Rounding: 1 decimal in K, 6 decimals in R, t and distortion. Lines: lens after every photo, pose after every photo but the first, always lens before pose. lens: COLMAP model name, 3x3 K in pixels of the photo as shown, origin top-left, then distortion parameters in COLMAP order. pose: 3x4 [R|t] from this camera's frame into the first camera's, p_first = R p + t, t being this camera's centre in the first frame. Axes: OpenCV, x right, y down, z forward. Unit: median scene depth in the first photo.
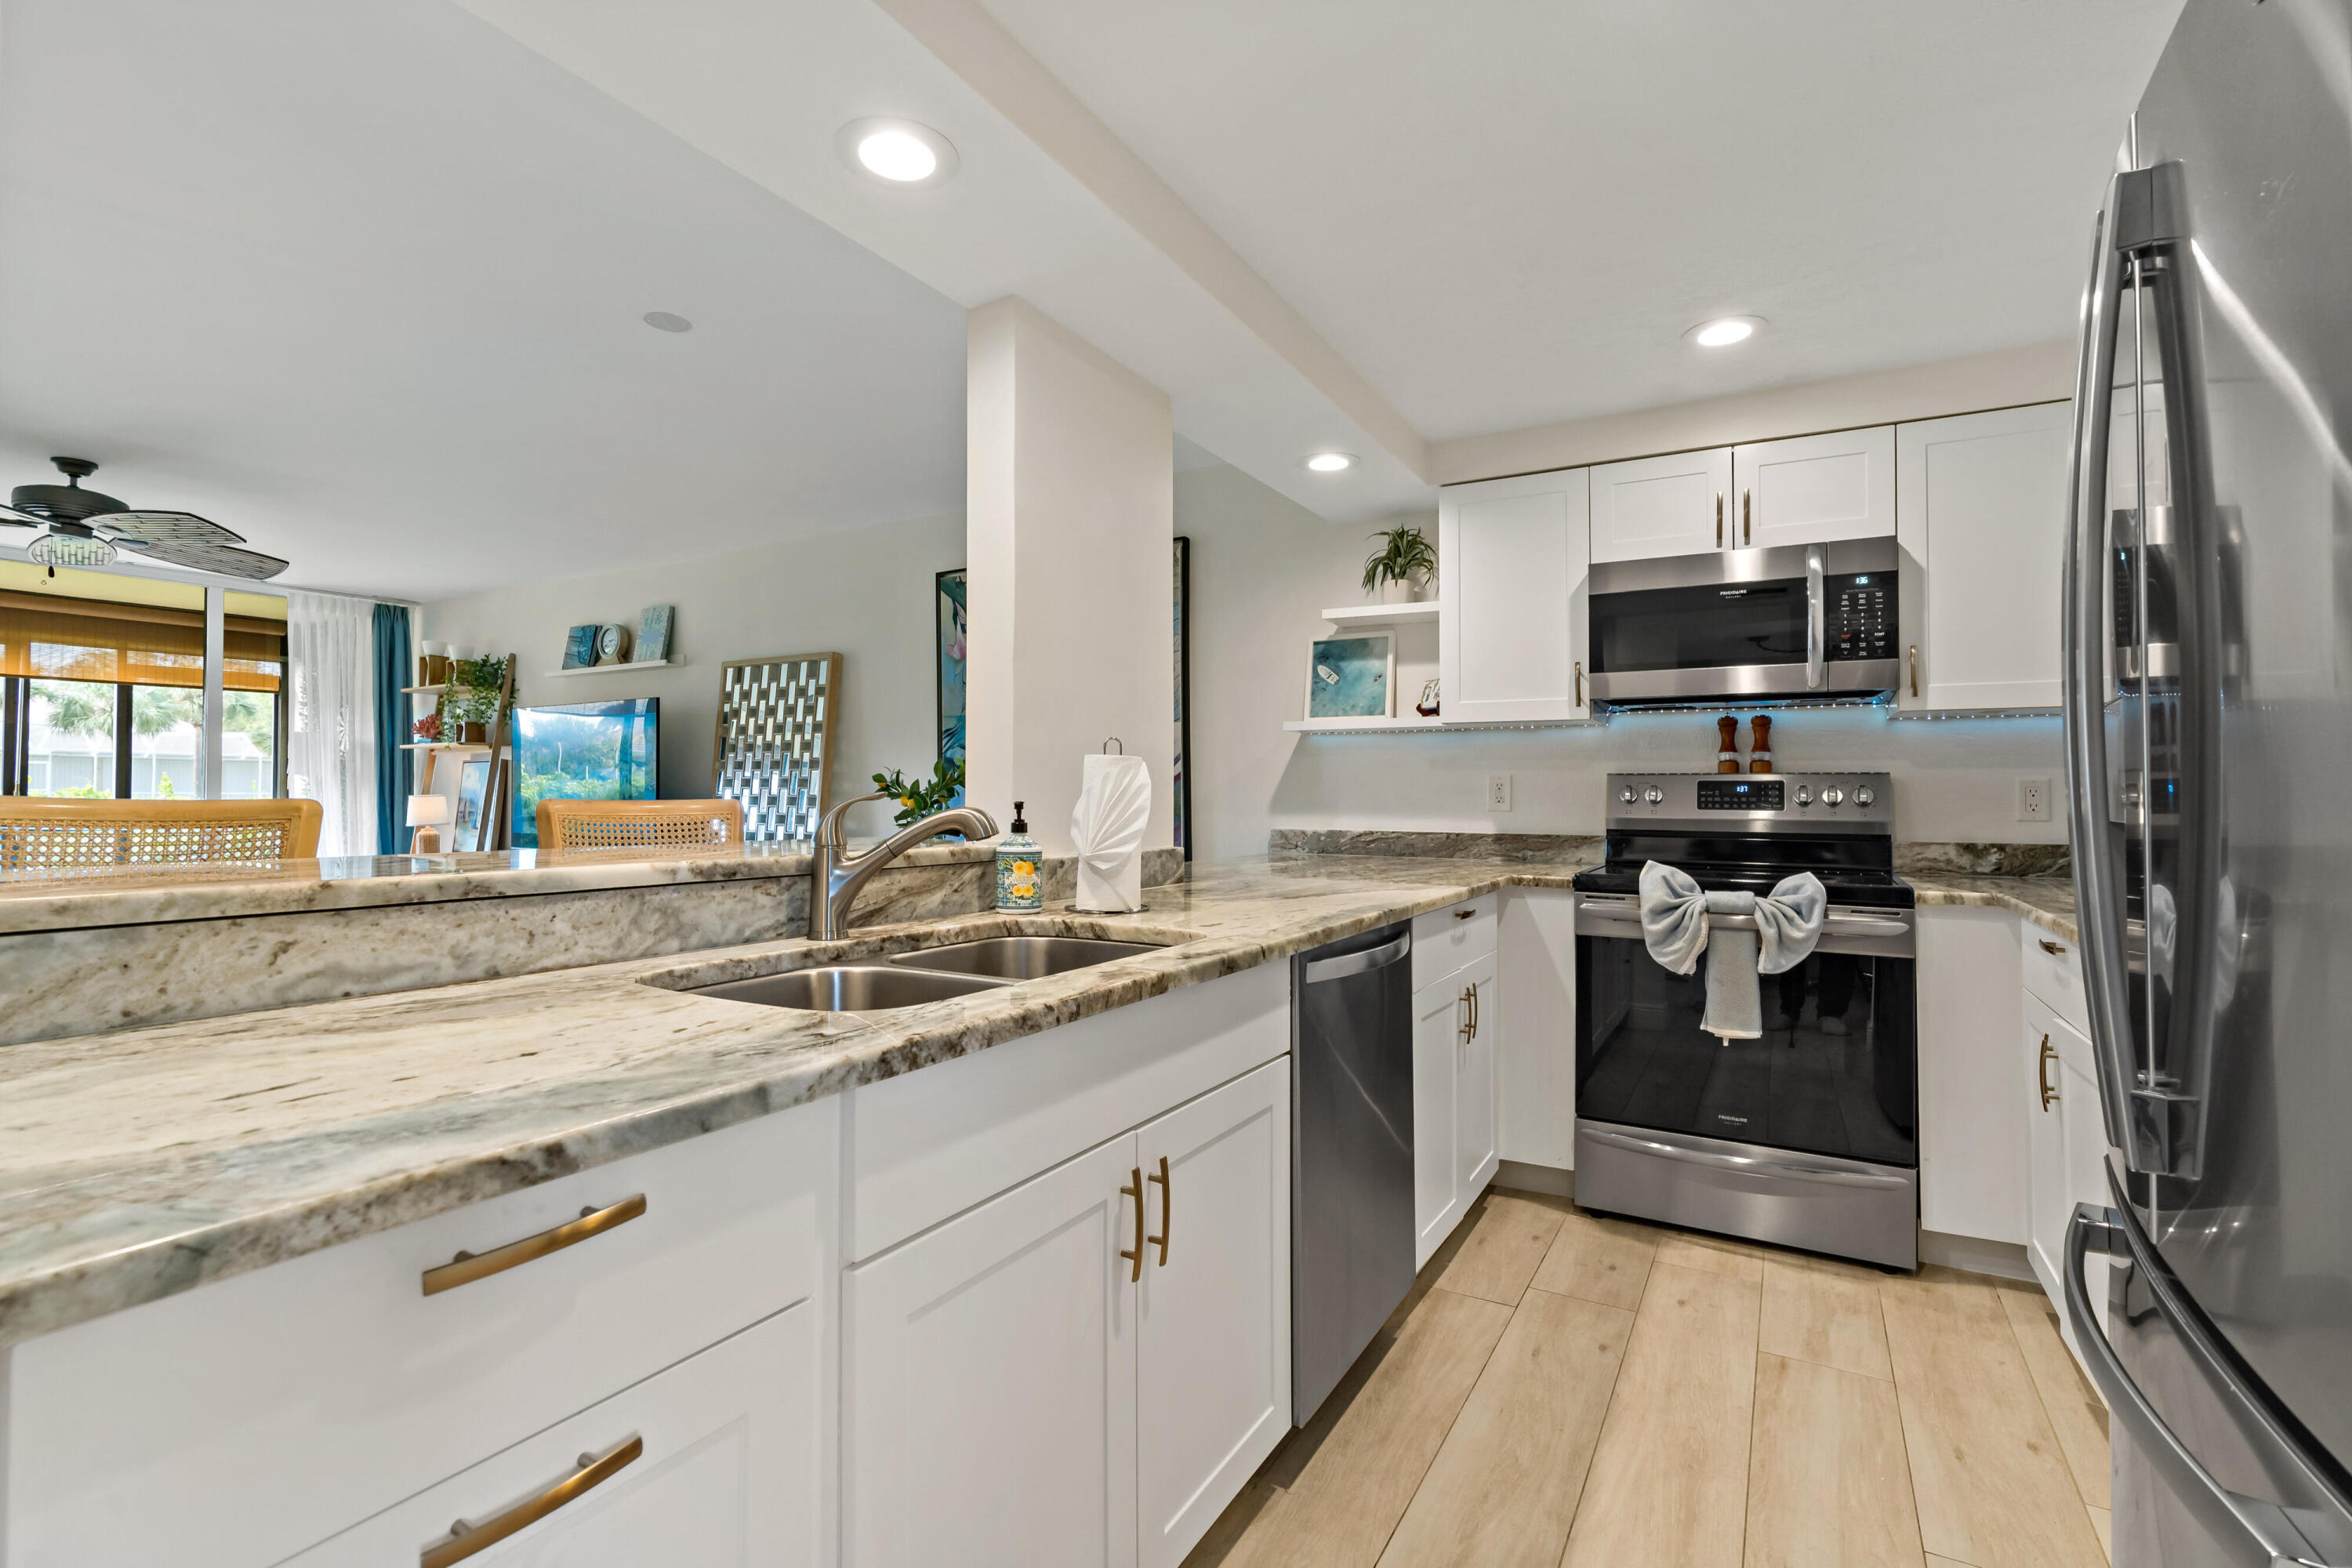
lens RADIAL K [[1062.0, 0, 1178.7], [0, 1062.0, 769.0], [0, 0, 1]] dist [-0.009422, 0.001060]
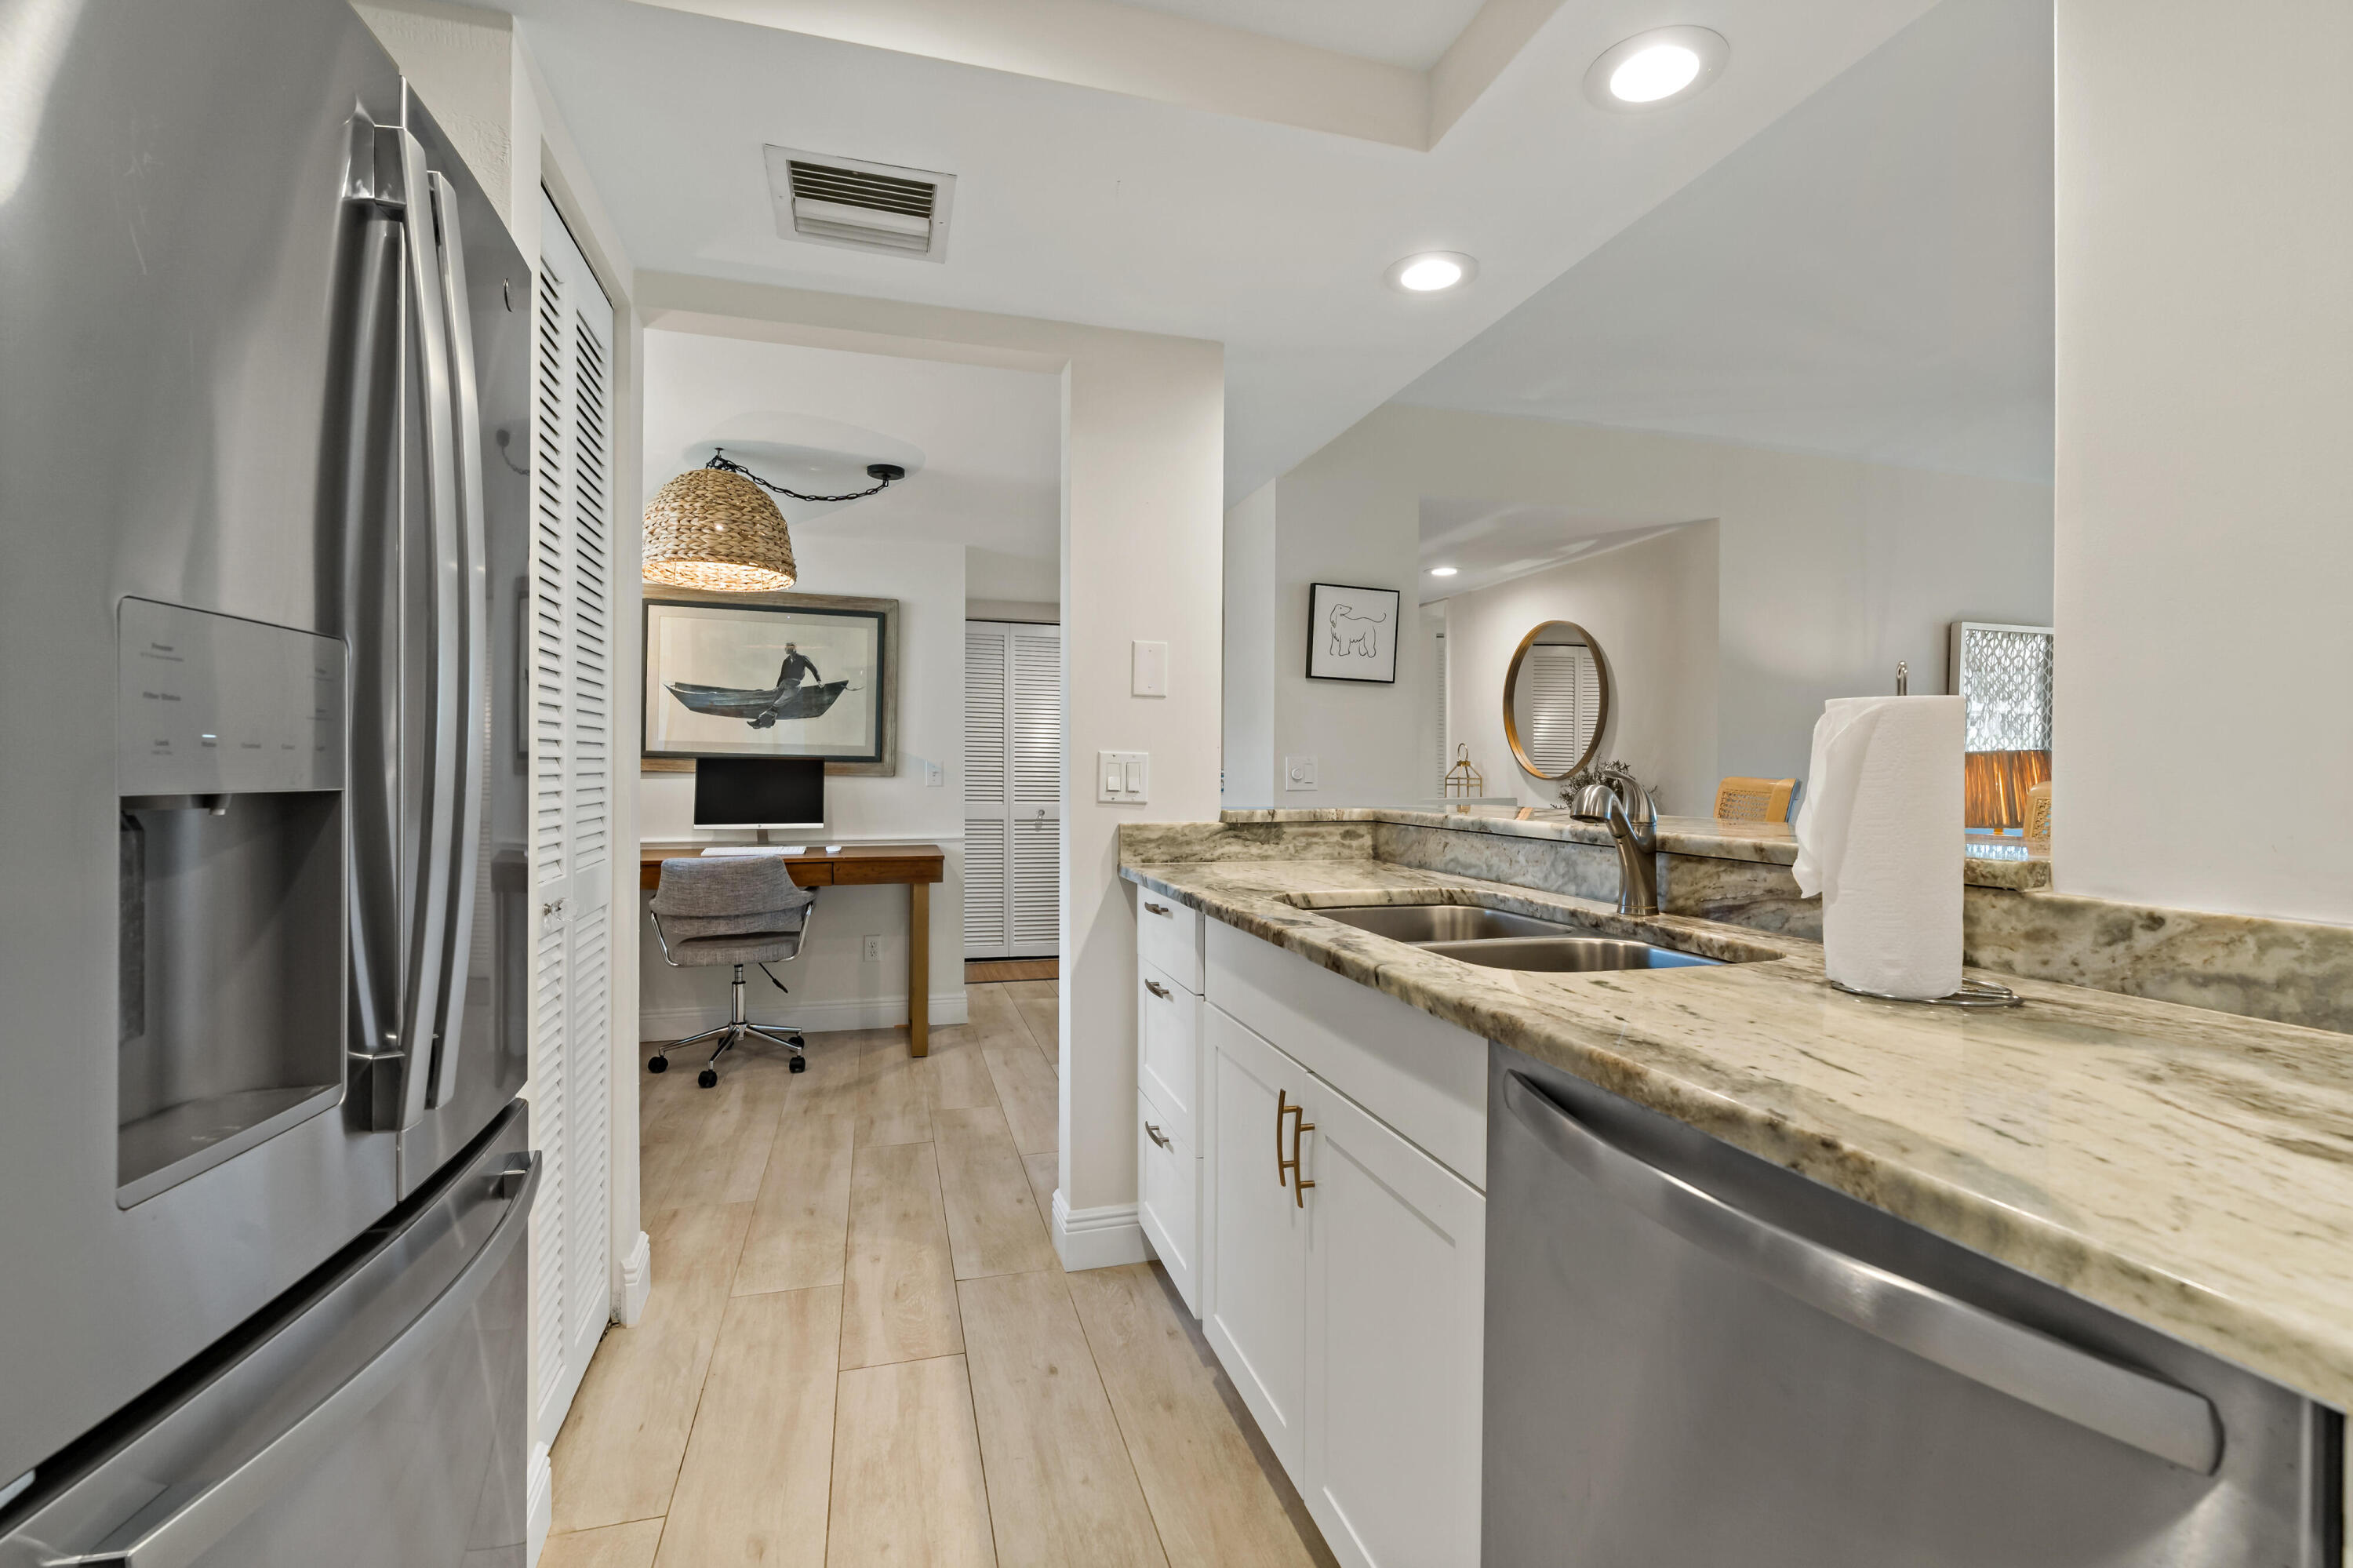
lens RADIAL K [[1062.4, 0, 1179.2], [0, 1062.4, 769.0], [0, 0, 1]] dist [-0.009422, 0.001060]
pose [[-0.682767, -0.012407, -0.730531, 0.832193], [0.005379, 0.999743, -0.022006, 0.047082], [0.730617, -0.018954, -0.682525, 1.595689]]
